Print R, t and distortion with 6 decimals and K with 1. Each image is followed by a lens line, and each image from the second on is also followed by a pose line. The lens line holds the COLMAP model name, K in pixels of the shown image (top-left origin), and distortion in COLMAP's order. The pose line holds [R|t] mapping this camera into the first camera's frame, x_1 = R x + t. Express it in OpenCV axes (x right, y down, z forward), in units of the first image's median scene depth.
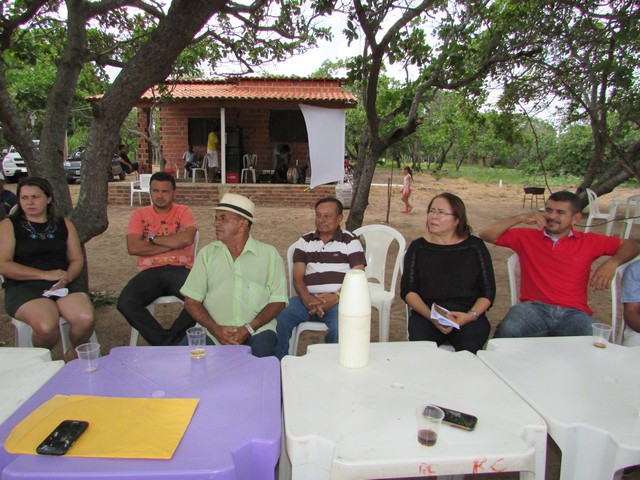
lens RADIAL K [[455.2, 0, 319.5], [0, 455.2, 238.7], [0, 0, 1]] dist [-0.032102, 0.011566]
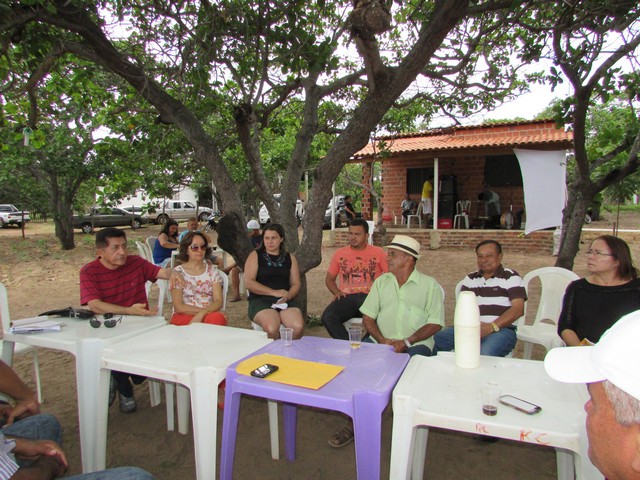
lens RADIAL K [[455.2, 0, 321.6], [0, 455.2, 246.4], [0, 0, 1]] dist [-0.032102, 0.011566]
pose [[0.888681, 0.013296, -0.458333, 0.049924], [-0.051862, 0.996080, -0.071660, 0.009025], [0.455583, 0.087453, 0.885887, -0.058478]]
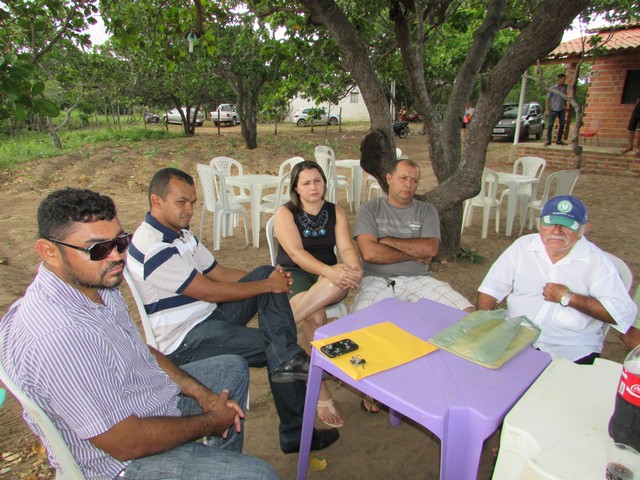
lens RADIAL K [[455.2, 0, 317.9], [0, 455.2, 246.0], [0, 0, 1]] dist [-0.032102, 0.011566]
pose [[0.647117, 0.213188, -0.731977, 0.043450], [-0.132192, 0.976941, 0.167667, -0.012727], [0.750843, -0.011738, 0.660376, -0.006433]]
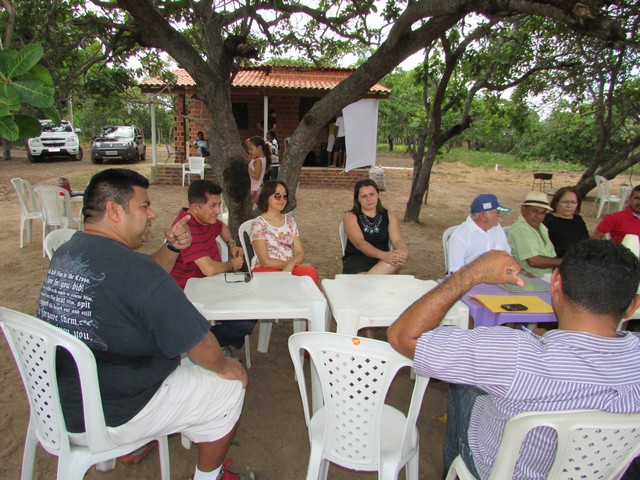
lens RADIAL K [[455.2, 0, 321.1], [0, 455.2, 234.0], [0, 0, 1]] dist [-0.032102, 0.011566]
pose [[0.998712, 0.004471, 0.050534, -0.187108], [-0.006117, 0.999454, 0.032466, 0.004775], [-0.050361, -0.032734, 0.998194, -0.130280]]
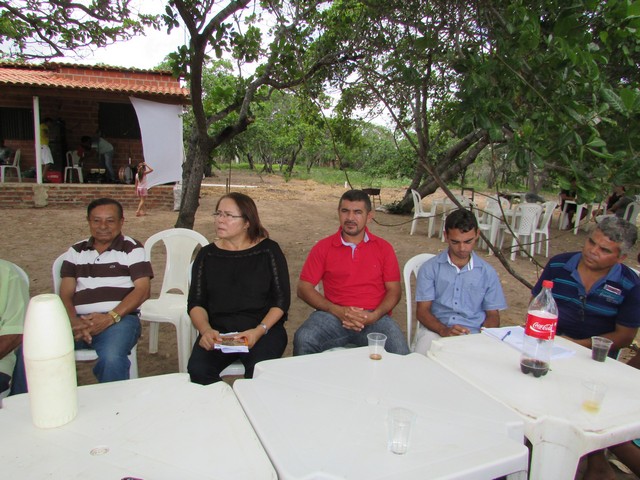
lens RADIAL K [[455.2, 0, 318.6], [0, 455.2, 235.0], [0, 0, 1]] dist [-0.032102, 0.011566]
pose [[0.952670, -0.026985, 0.302807, 0.046388], [0.030343, 0.999519, -0.006391, -0.001761], [-0.302489, 0.015276, 0.953030, 0.029042]]
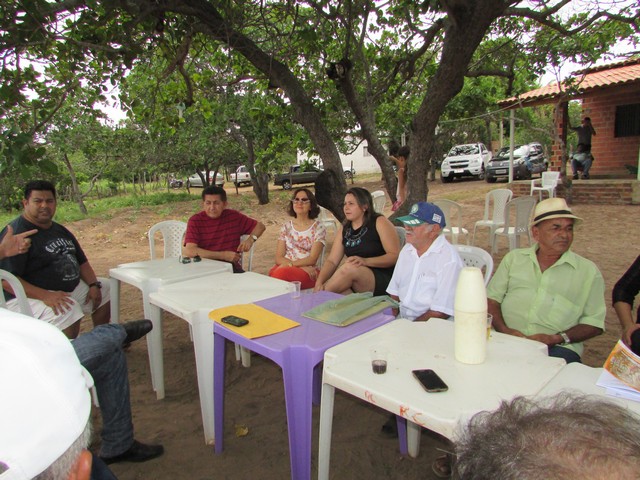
lens RADIAL K [[455.2, 0, 318.0], [0, 455.2, 248.6], [0, 0, 1]] dist [-0.032102, 0.011566]
pose [[0.609963, 0.093064, -0.786946, 0.134994], [-0.072772, 0.995462, 0.061318, 0.000517], [0.789081, 0.019866, 0.613967, 0.005741]]
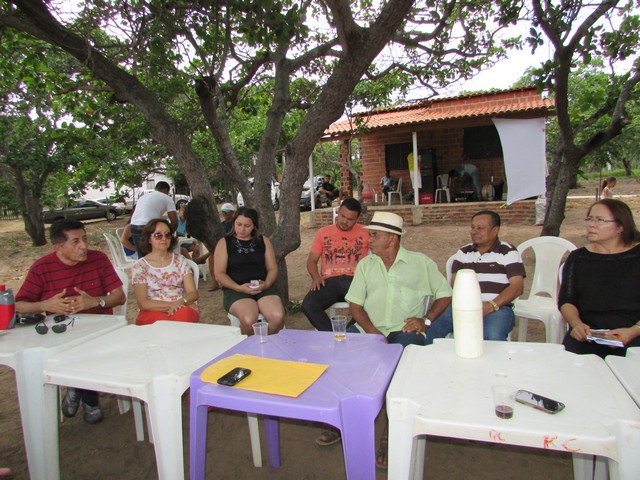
lens RADIAL K [[455.2, 0, 321.2], [0, 455.2, 244.5], [0, 0, 1]] dist [-0.032102, 0.011566]
pose [[0.905326, -0.019285, -0.424280, 0.038389], [0.004096, 0.999319, -0.036684, 0.007640], [0.424698, 0.031473, 0.904788, -0.027835]]
